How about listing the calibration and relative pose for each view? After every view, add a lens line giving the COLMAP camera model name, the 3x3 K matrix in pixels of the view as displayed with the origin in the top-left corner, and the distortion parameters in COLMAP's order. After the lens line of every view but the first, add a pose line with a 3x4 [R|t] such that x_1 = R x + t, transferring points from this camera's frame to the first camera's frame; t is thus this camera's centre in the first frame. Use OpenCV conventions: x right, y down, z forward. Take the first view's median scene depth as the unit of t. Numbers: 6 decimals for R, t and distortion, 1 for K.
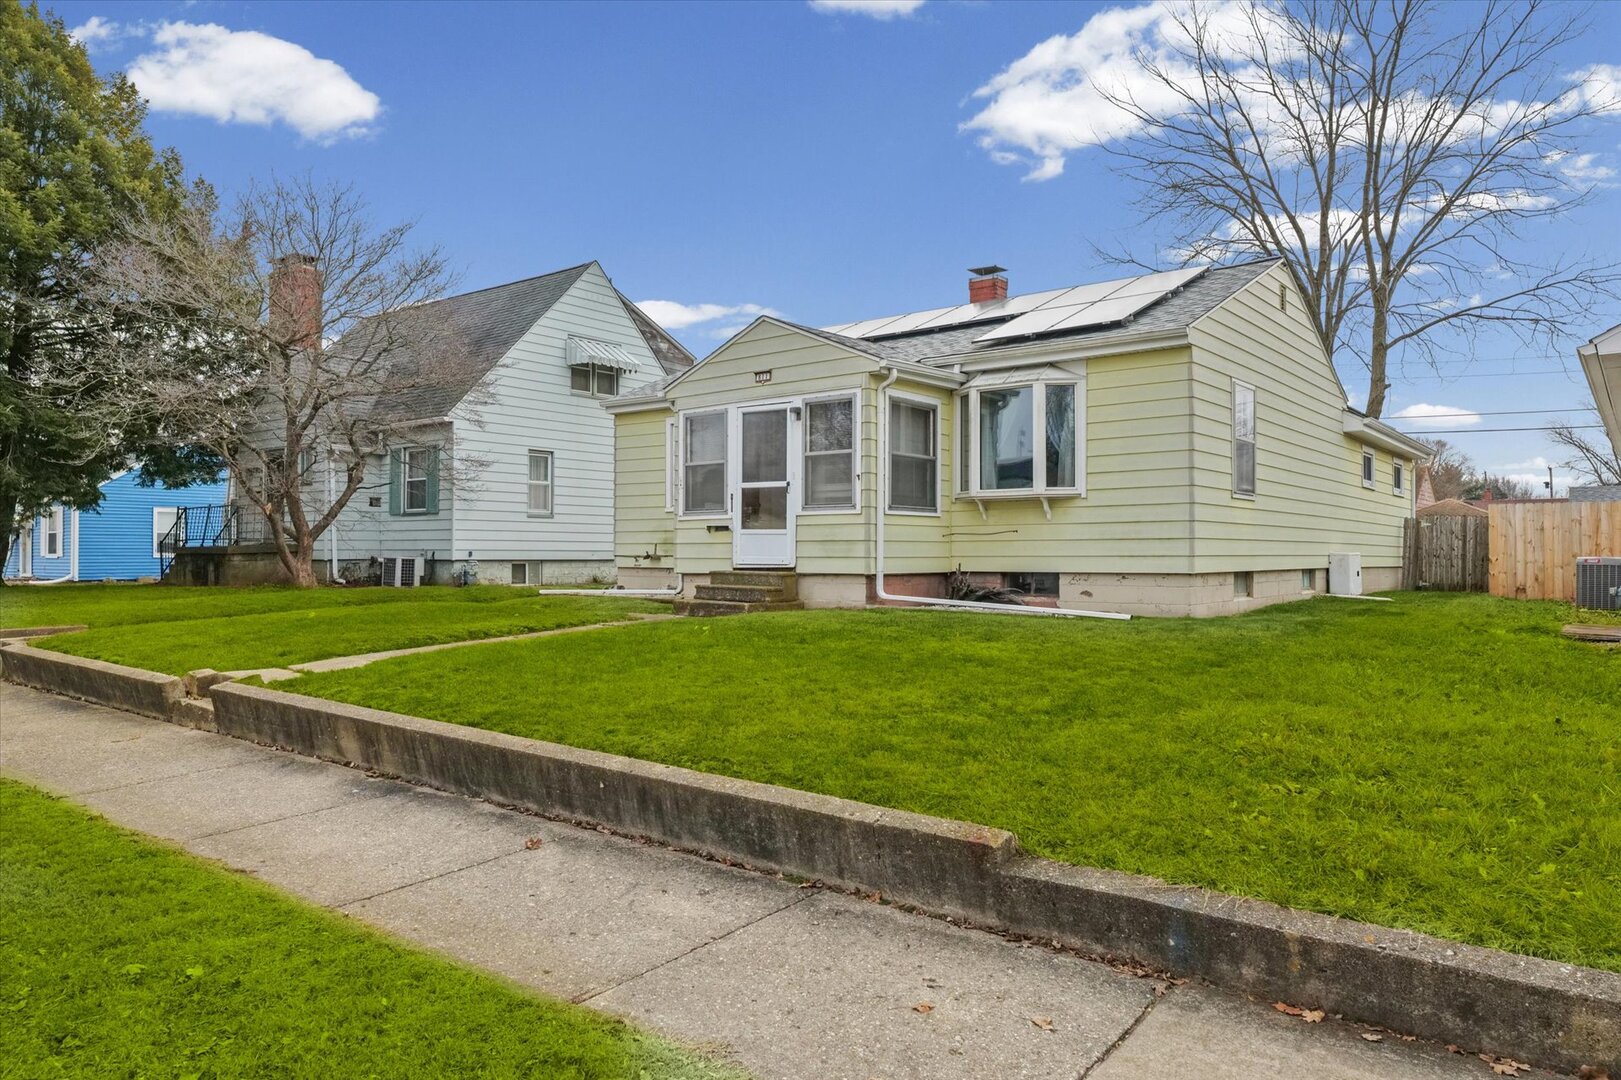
lens RADIAL K [[1046.0, 0, 810.6], [0, 1046.0, 542.3], [0, 0, 1]] dist [-0.003196, 0.000109]
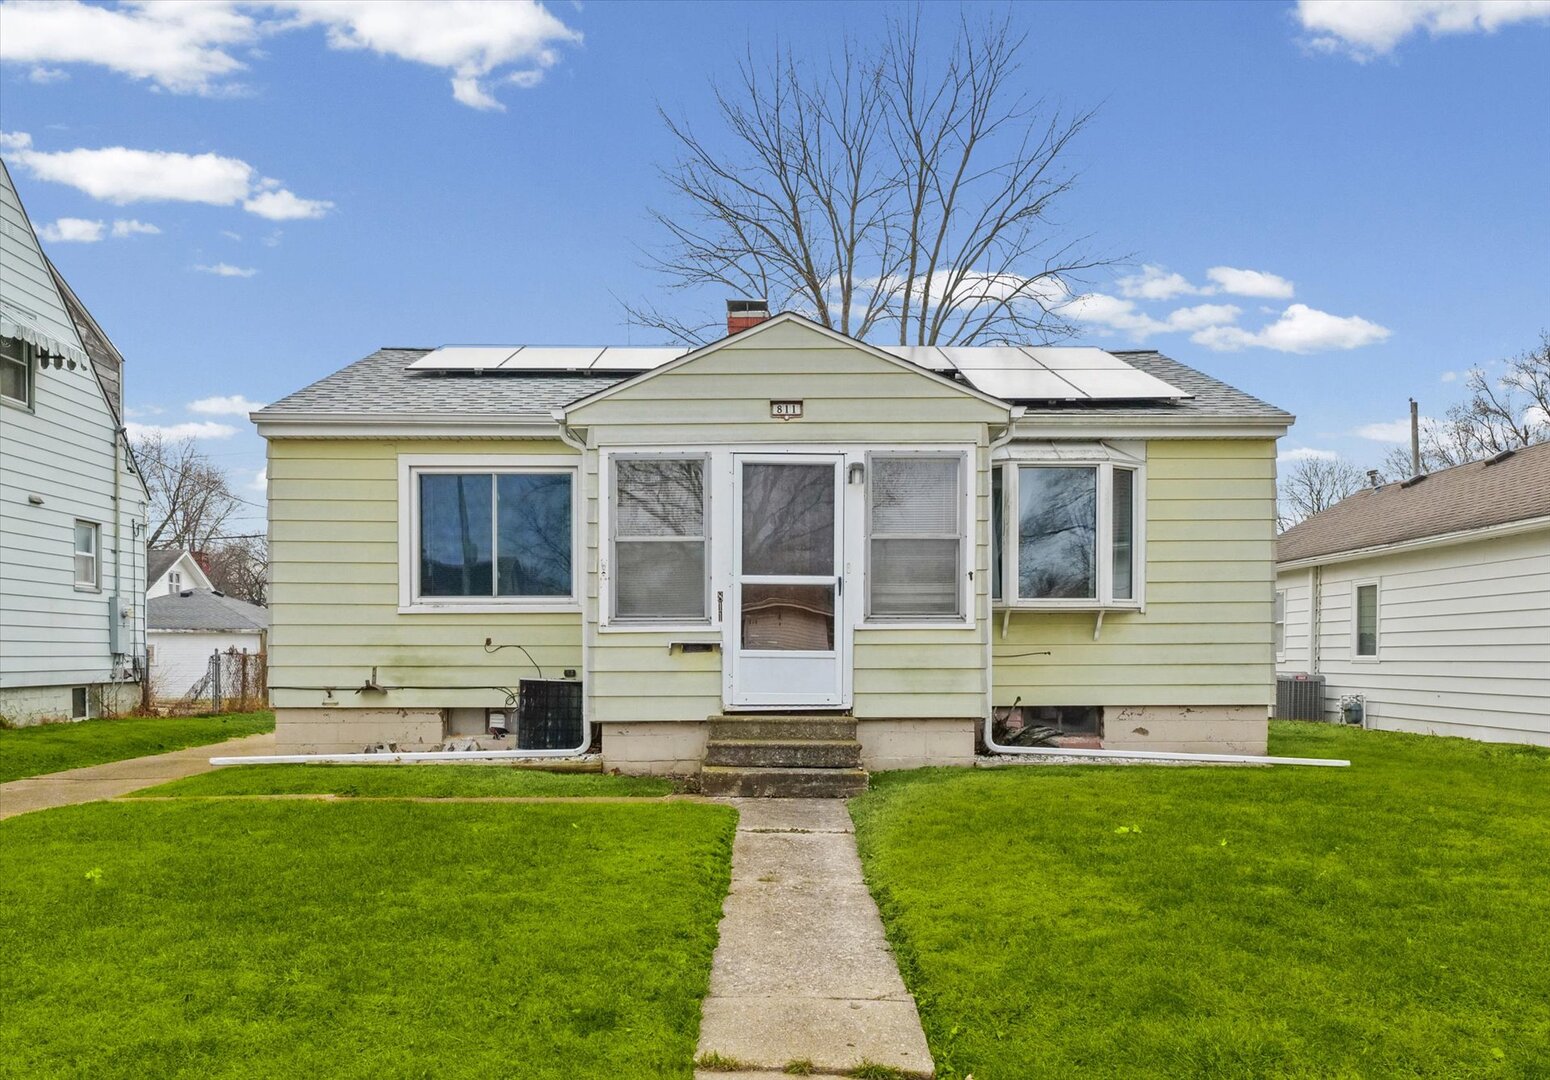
lens RADIAL K [[1152.3, 0, 774.3], [0, 1152.3, 663.7], [0, 0, 1]] dist [0.002975, -0.001036]
pose [[0.785435, -0.005992, 0.618915, -0.494966], [-0.004307, 0.999876, 0.015146, -0.014968], [-0.618929, -0.014562, 0.785312, 0.464021]]
